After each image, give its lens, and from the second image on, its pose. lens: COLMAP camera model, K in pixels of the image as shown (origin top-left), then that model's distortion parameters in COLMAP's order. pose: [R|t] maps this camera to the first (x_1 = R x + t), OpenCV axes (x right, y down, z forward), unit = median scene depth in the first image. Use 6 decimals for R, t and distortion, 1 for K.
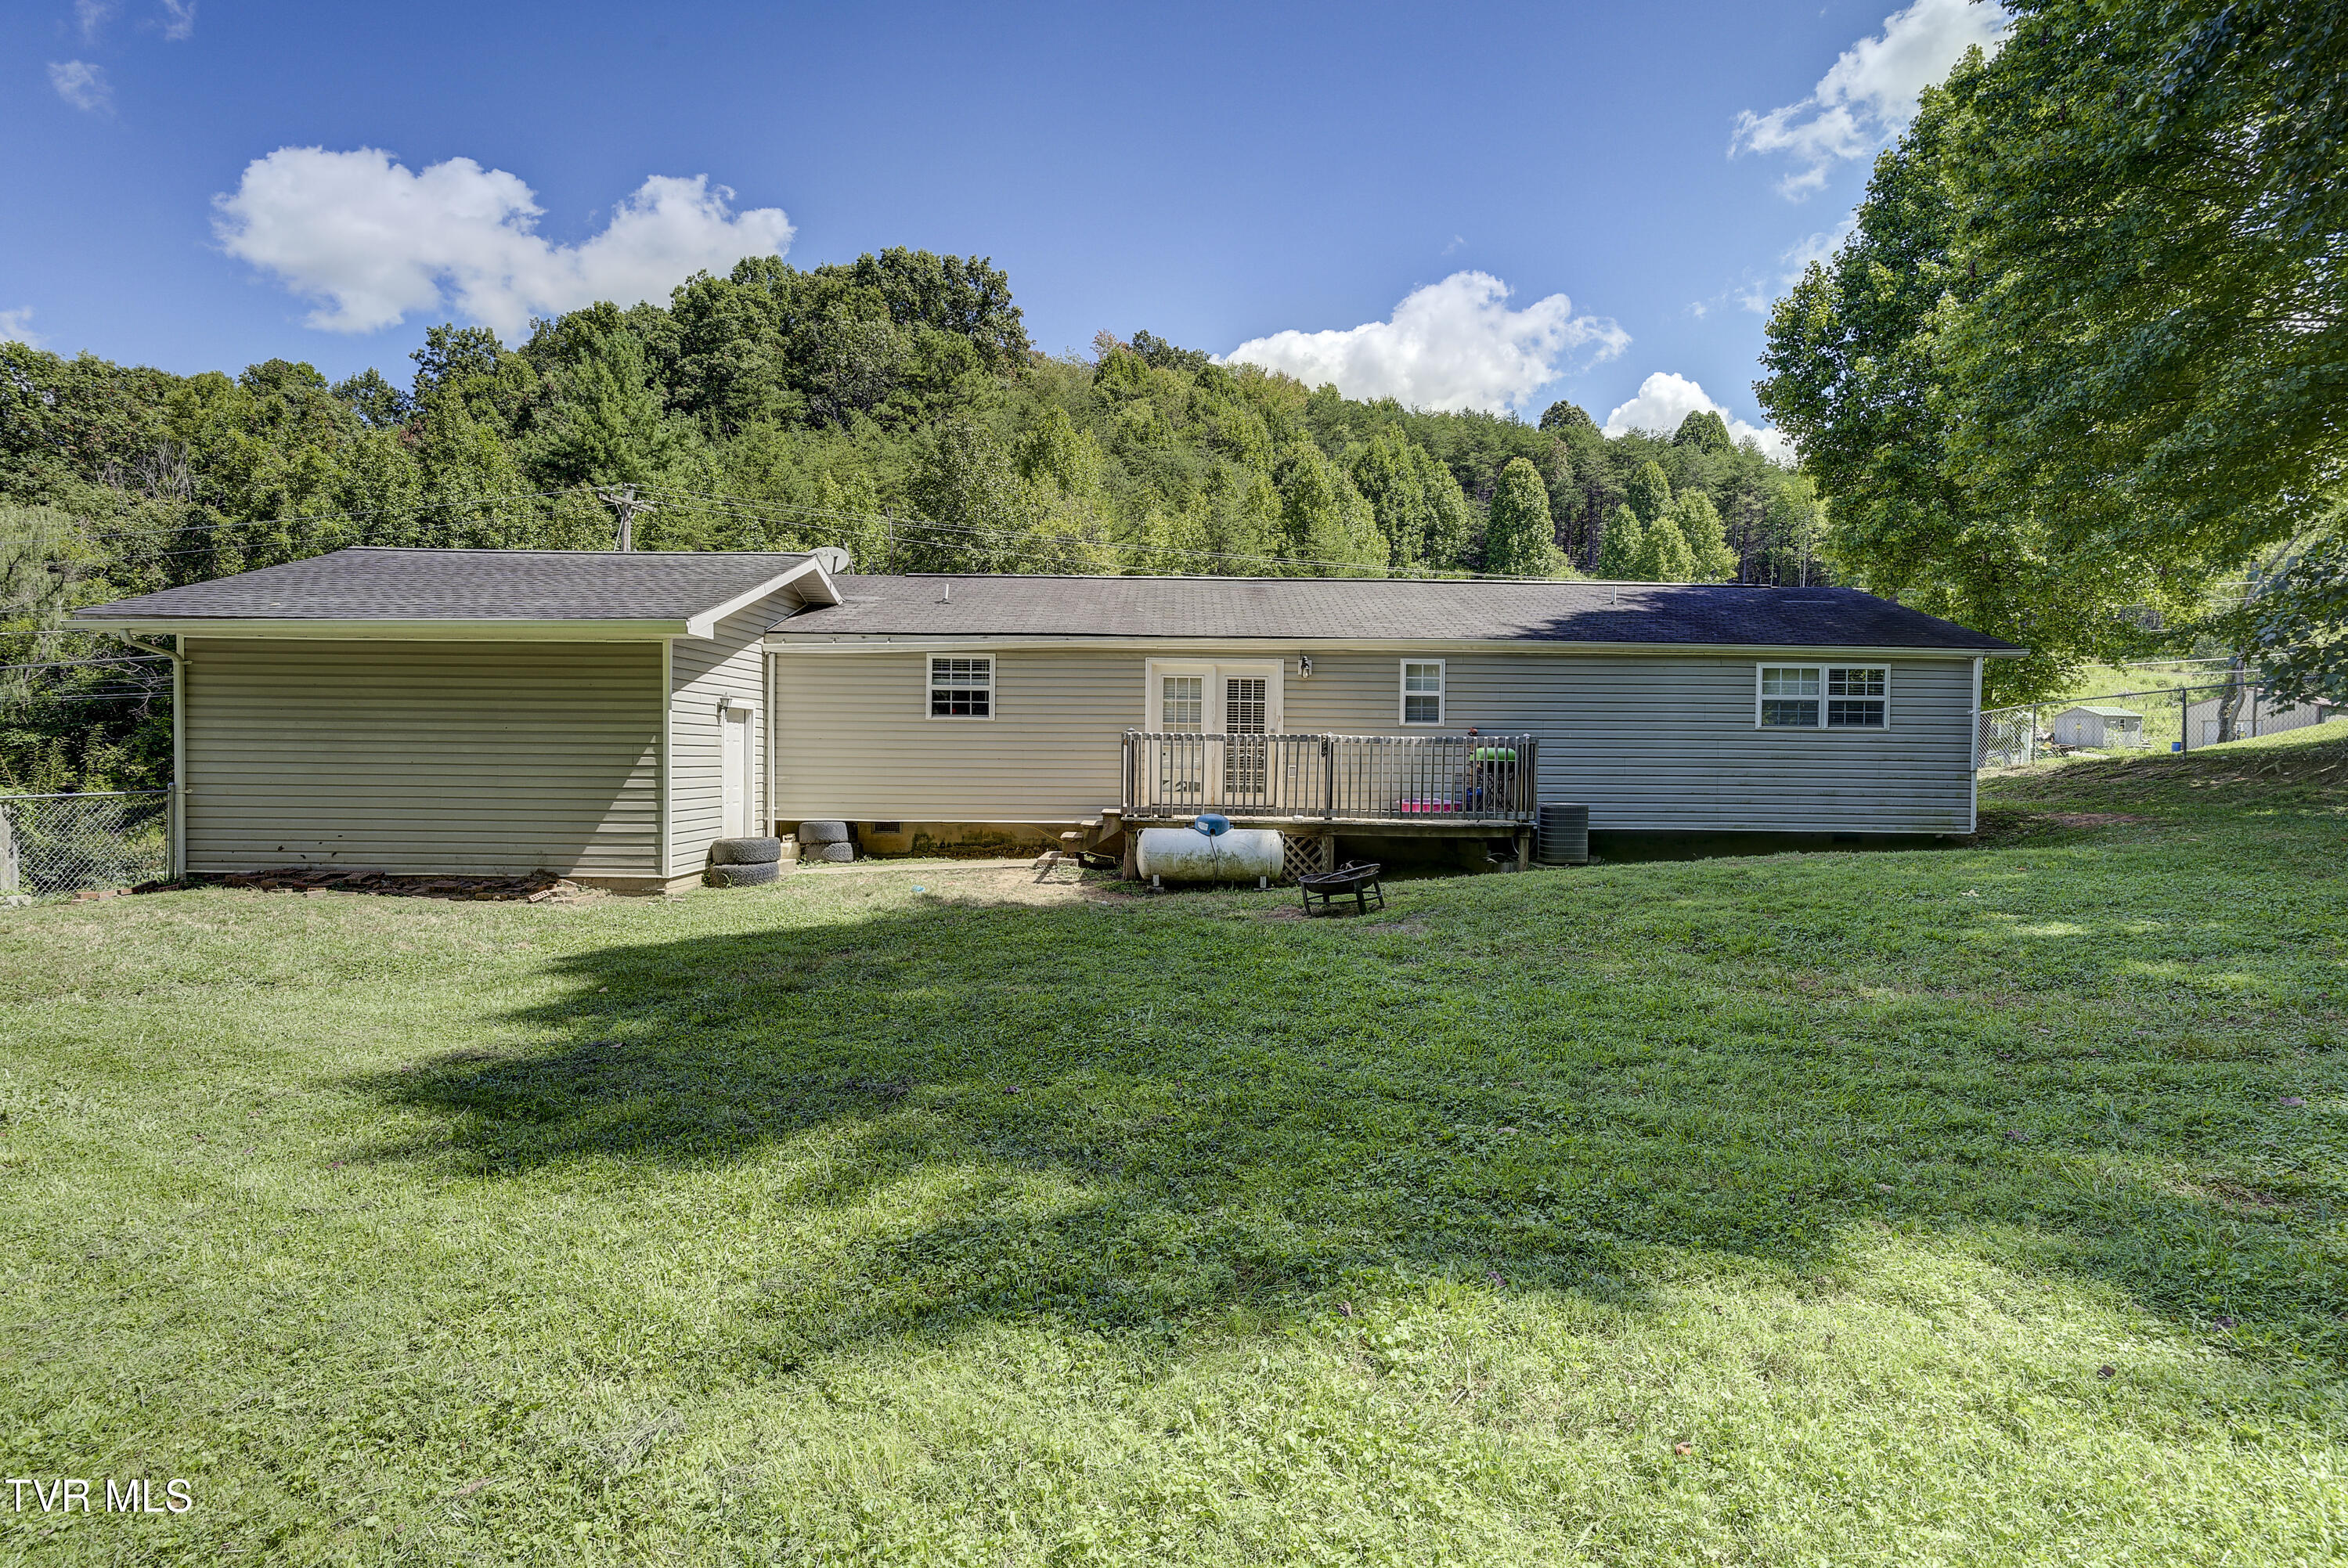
lens RADIAL K [[1171.3, 0, 1181.5], [0, 1171.3, 778.5], [0, 0, 1]] dist [-0.011454, -0.000471]
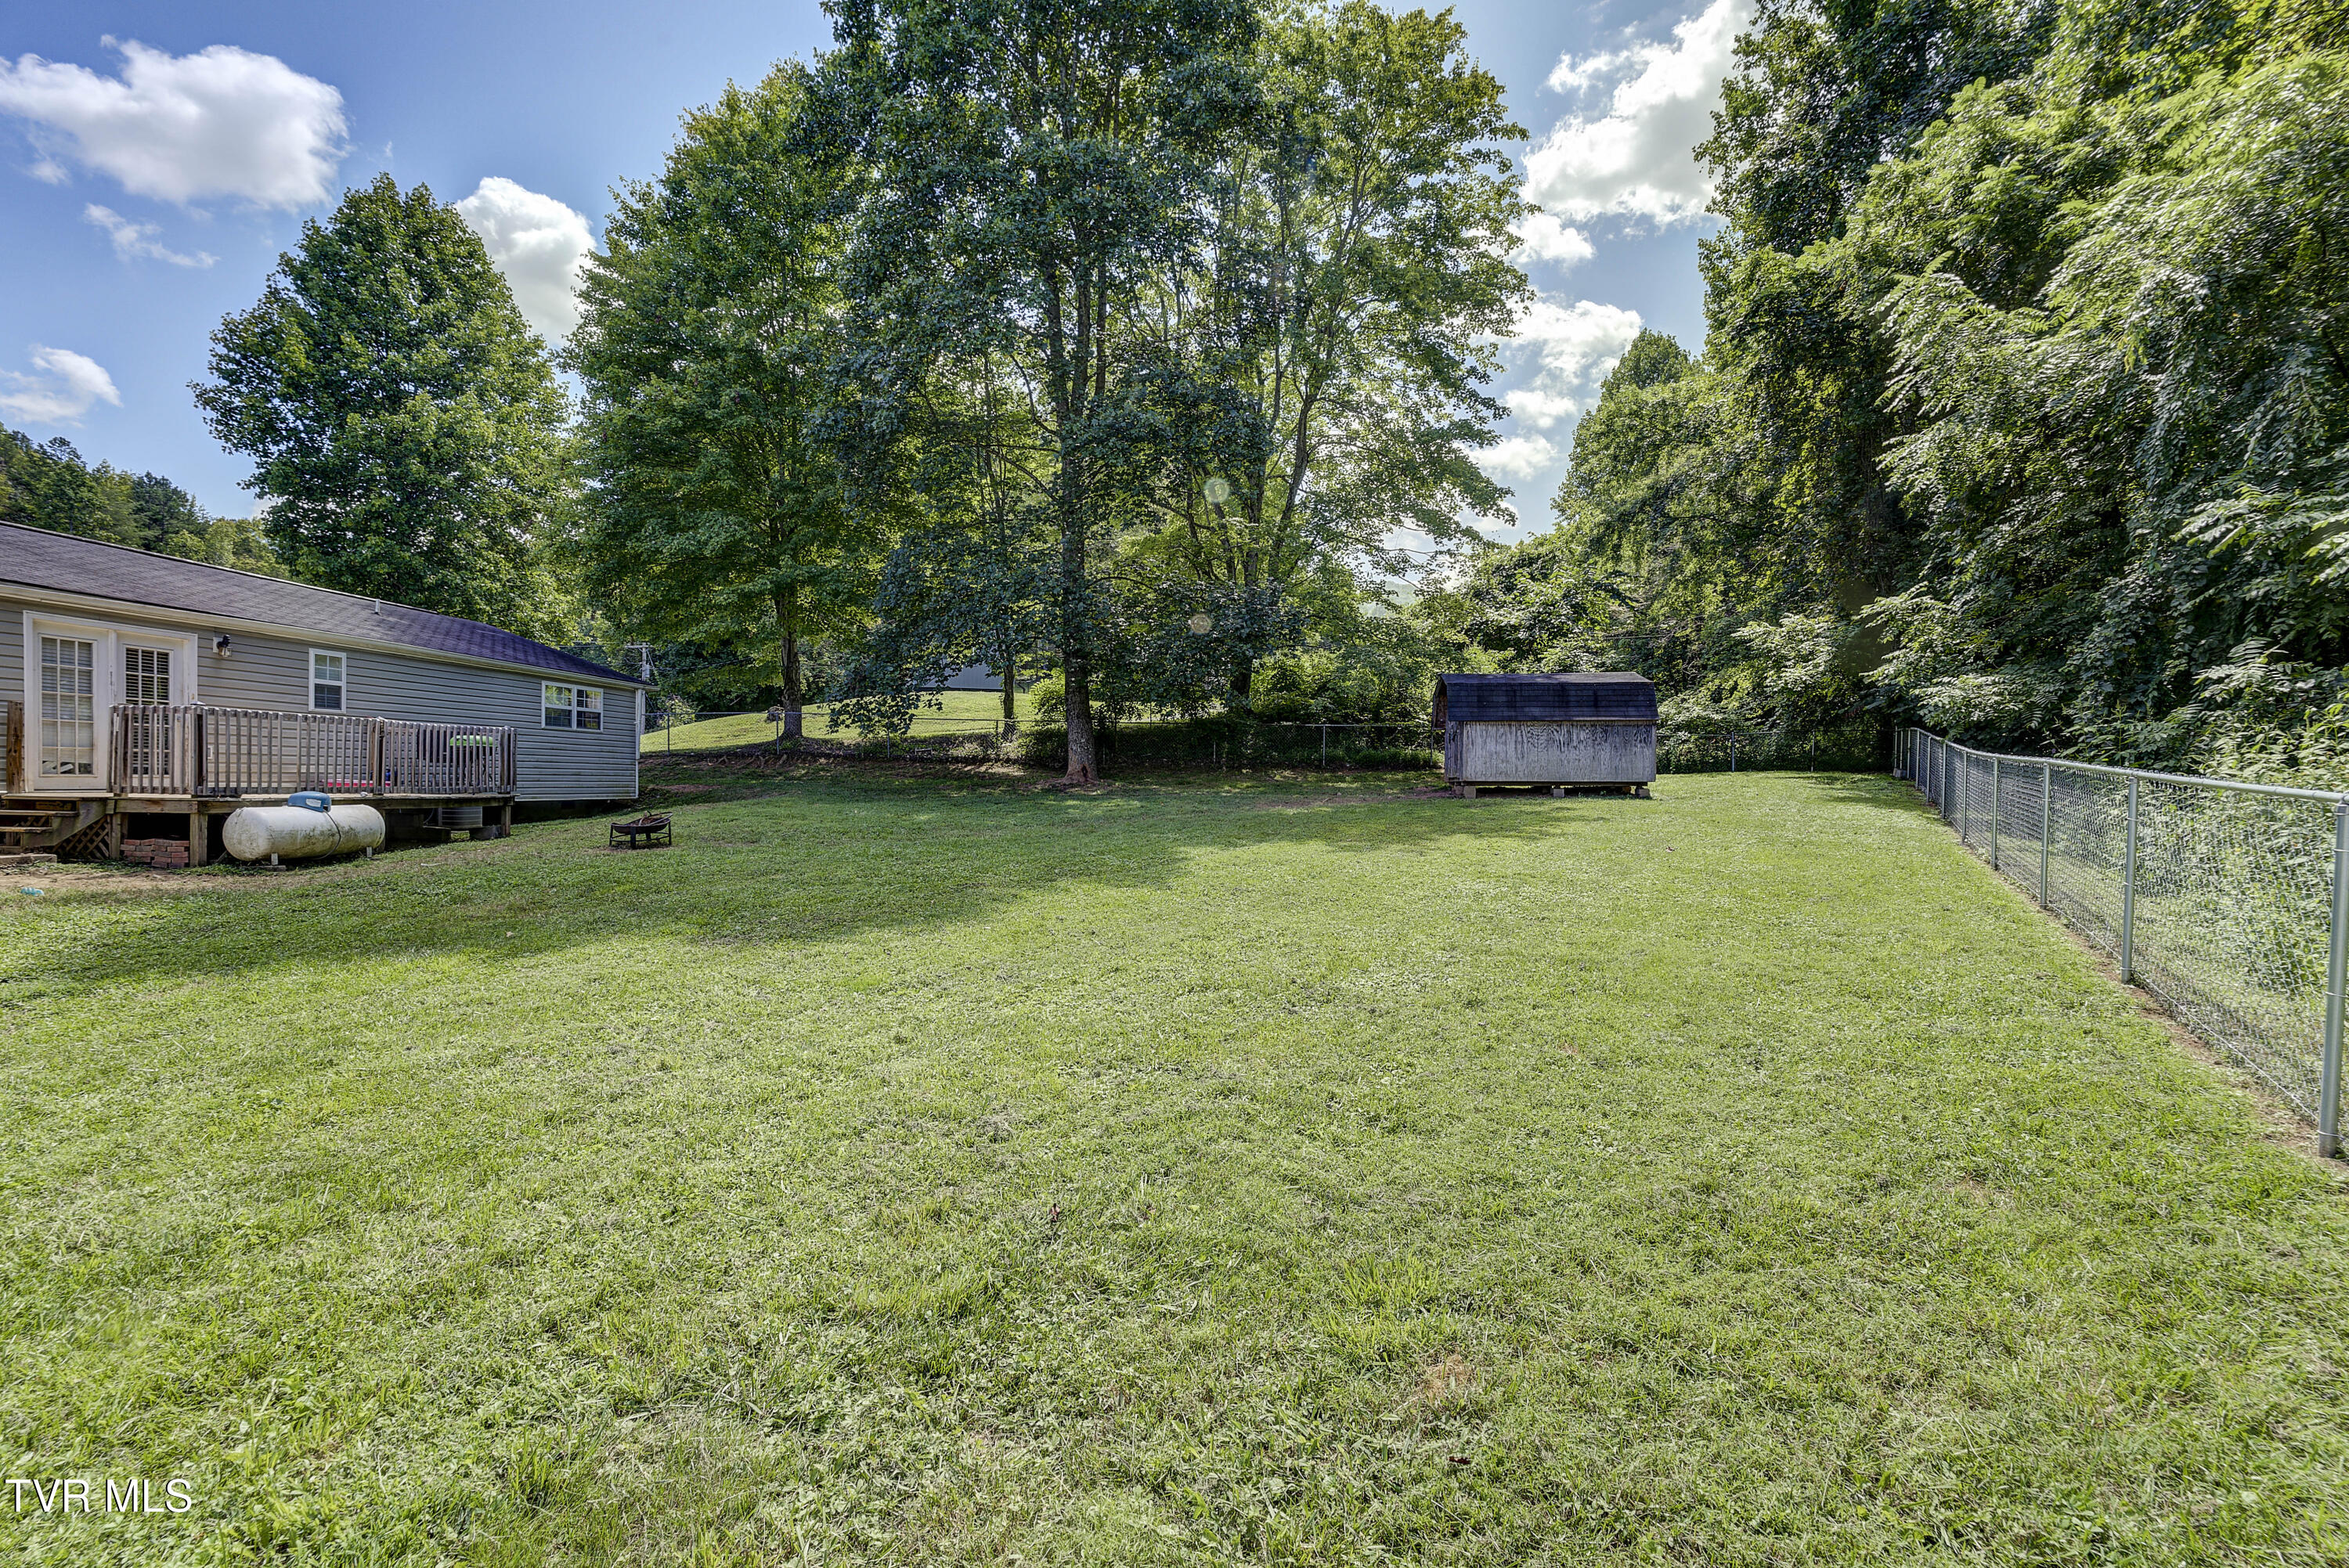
lens RADIAL K [[1024.4, 0, 1175.9], [0, 1024.4, 799.2], [0, 0, 1]] dist [-0.022860, 0.003489]
pose [[0.084108, -0.028031, 0.996062, -0.663153], [0.005599, 0.999602, 0.027657, 0.013970], [-0.996441, 0.003250, 0.084231, 0.136446]]
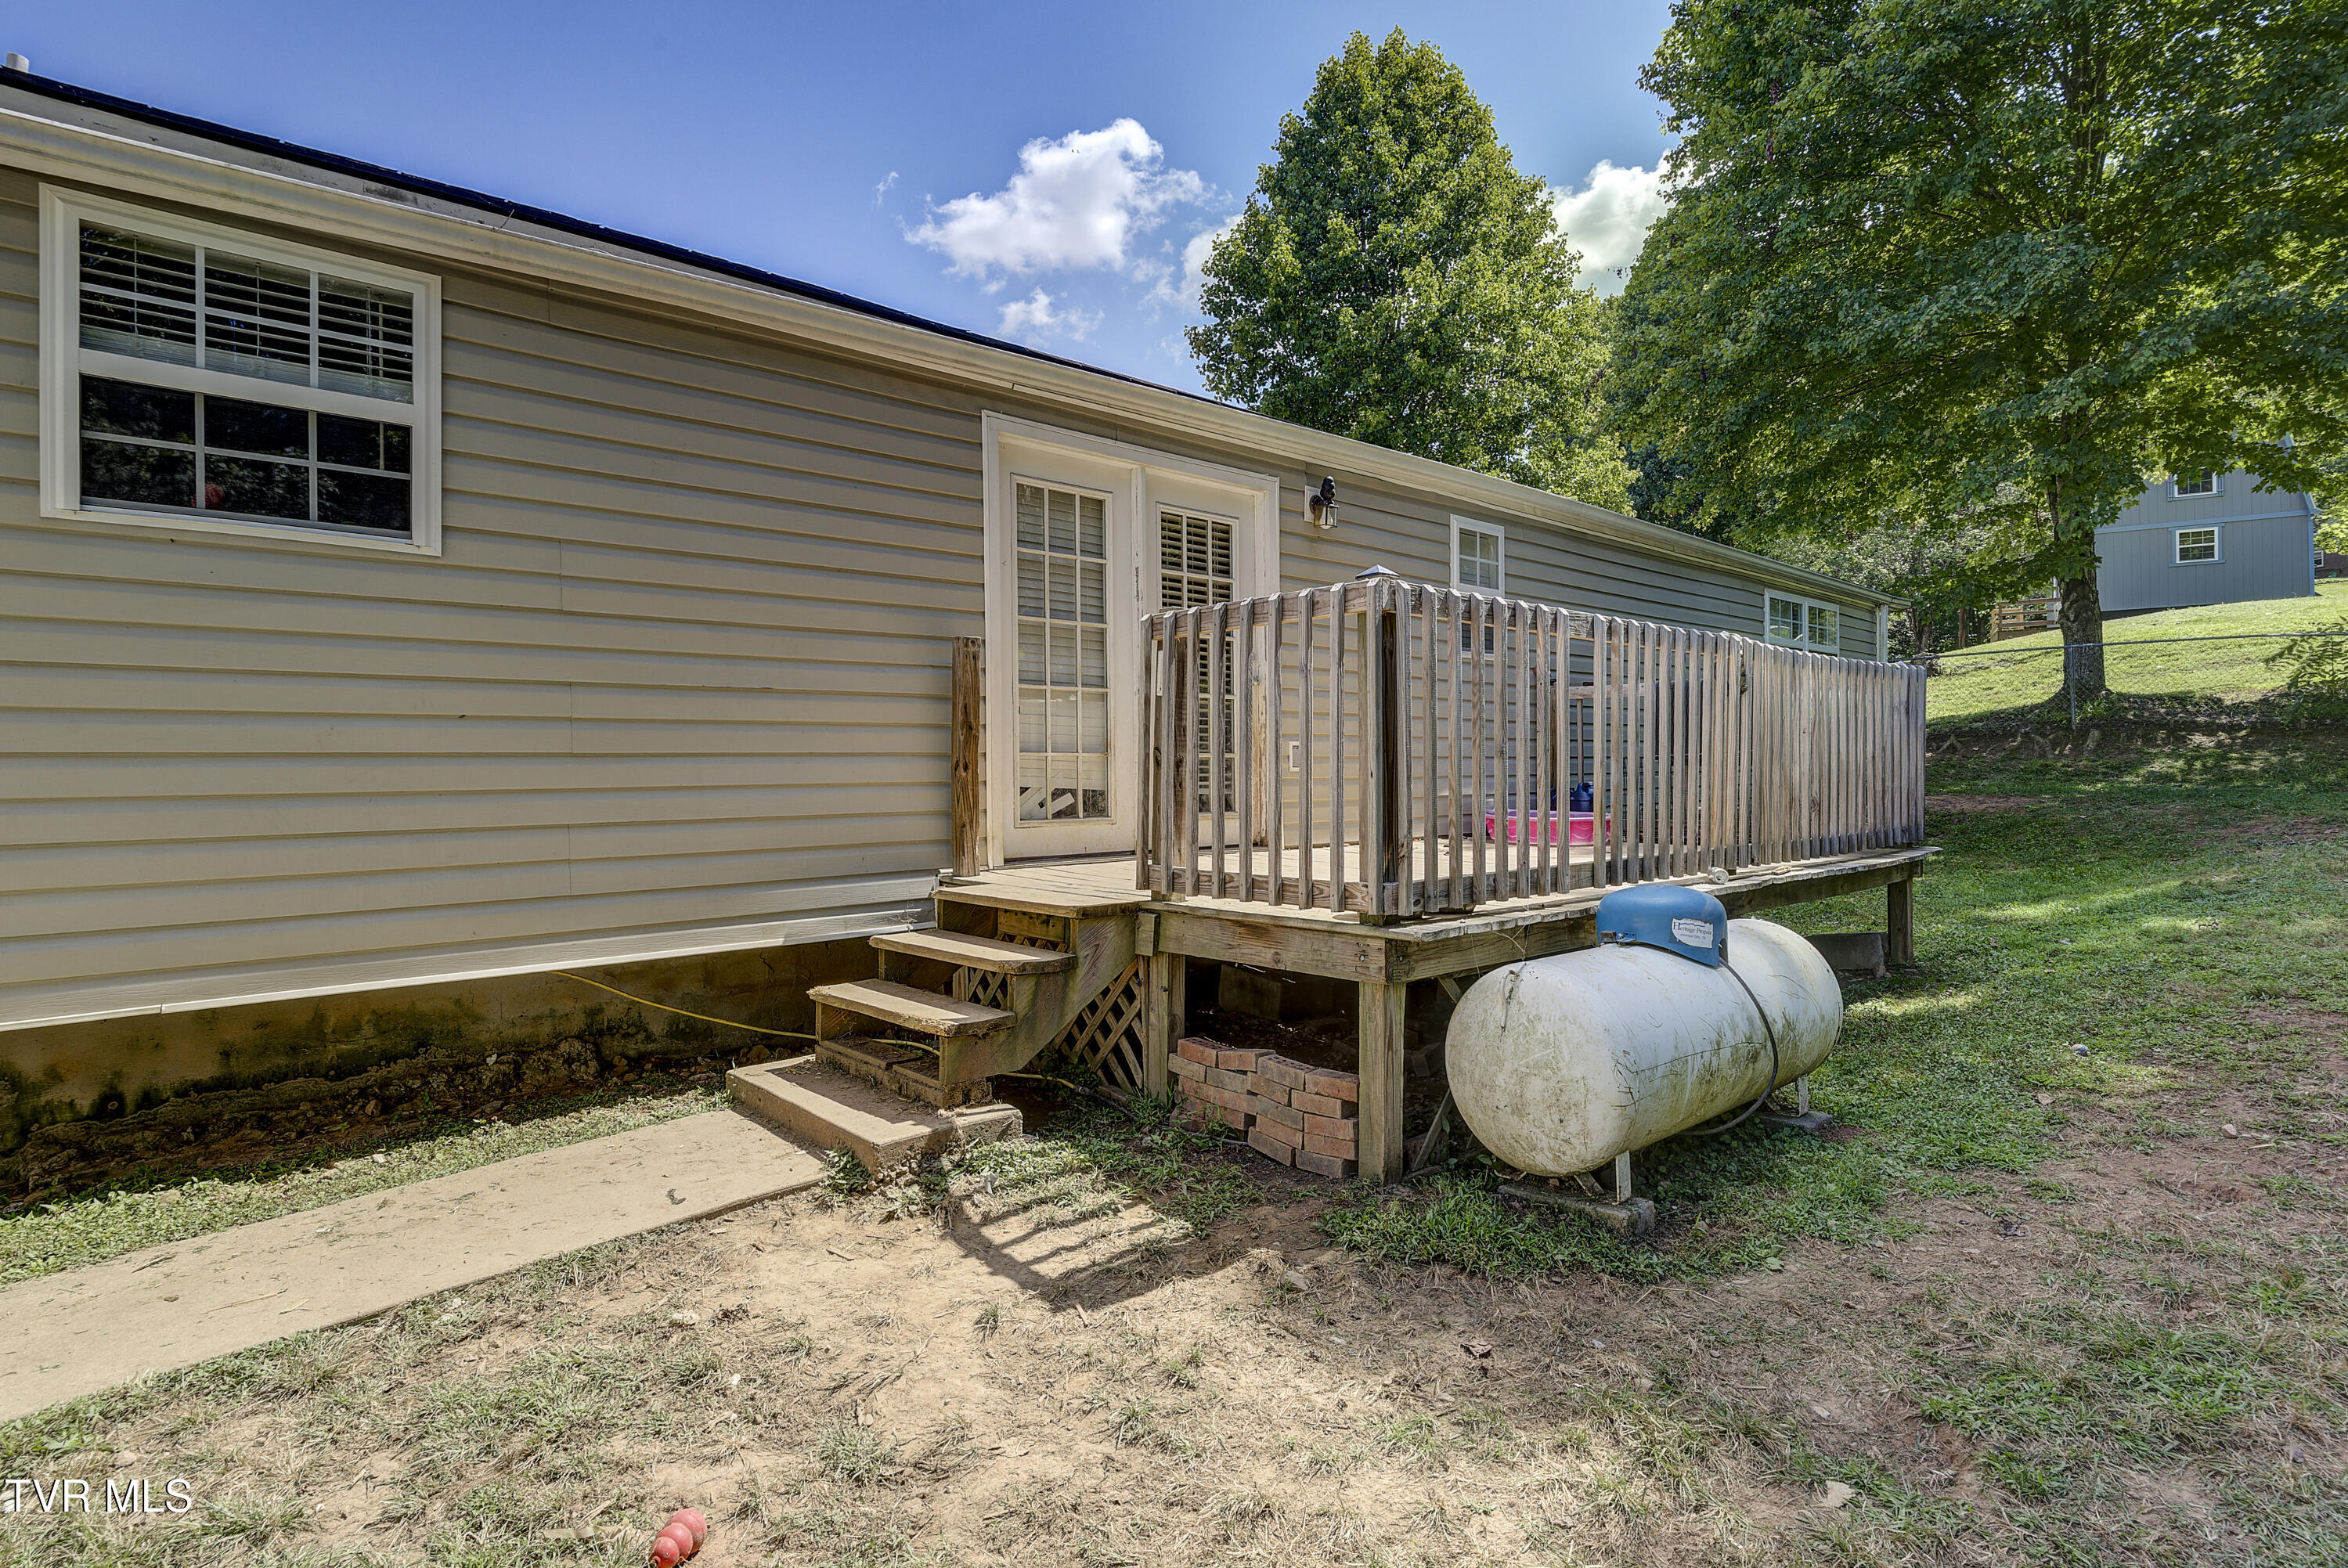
lens RADIAL K [[1172.9, 0, 1213.0], [0, 1172.9, 773.3], [0, 0, 1]] dist [-0.012860, 0.000339]
pose [[0.732315, -0.020008, 0.680672, -0.207067], [0.031018, 0.999511, -0.003991, 0.000784], [-0.680259, 0.024036, 0.732578, 0.718542]]
